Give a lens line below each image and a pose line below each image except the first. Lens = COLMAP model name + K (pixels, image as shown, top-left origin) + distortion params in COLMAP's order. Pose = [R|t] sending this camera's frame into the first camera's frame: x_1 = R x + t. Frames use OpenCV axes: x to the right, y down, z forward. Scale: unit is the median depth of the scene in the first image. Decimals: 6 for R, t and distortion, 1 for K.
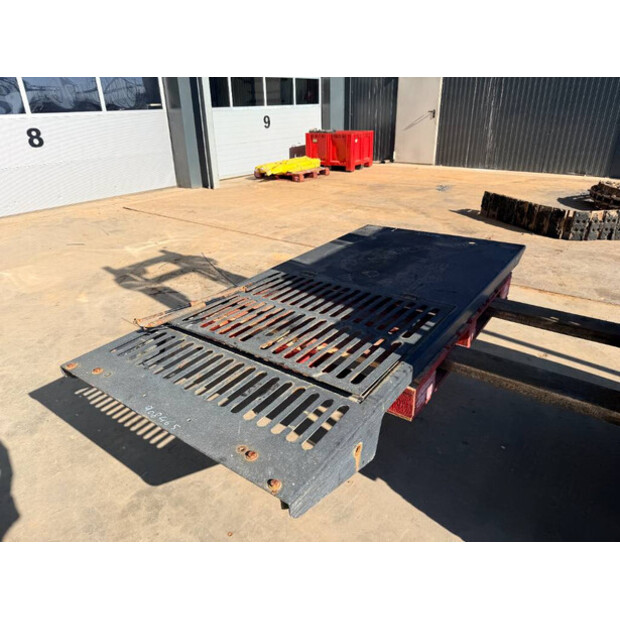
lens RADIAL K [[432.1, 0, 309.2], [0, 432.1, 316.4], [0, 0, 1]] dist [0.051270, -0.083924]
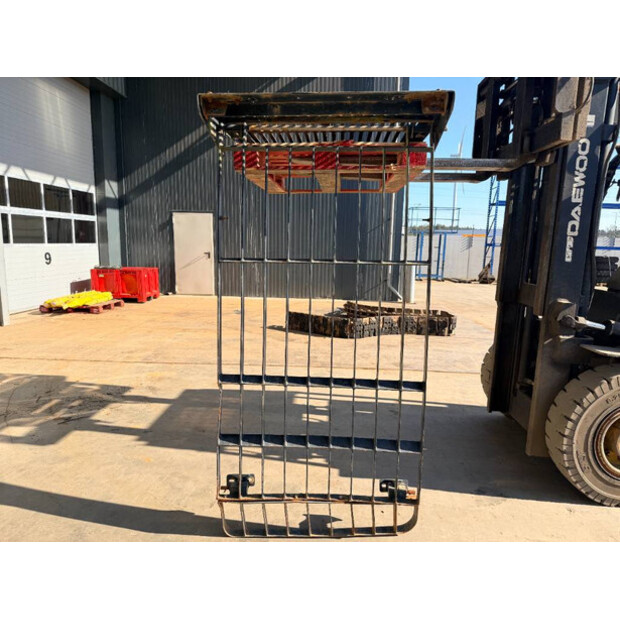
lens RADIAL K [[432.1, 0, 309.2], [0, 432.1, 316.4], [0, 0, 1]] dist [0.051270, -0.083924]
pose [[0.830936, -0.055436, 0.553599, -0.197949], [0.211745, 0.951655, -0.222526, 0.026775], [-0.514499, 0.302126, 0.802502, -0.066098]]
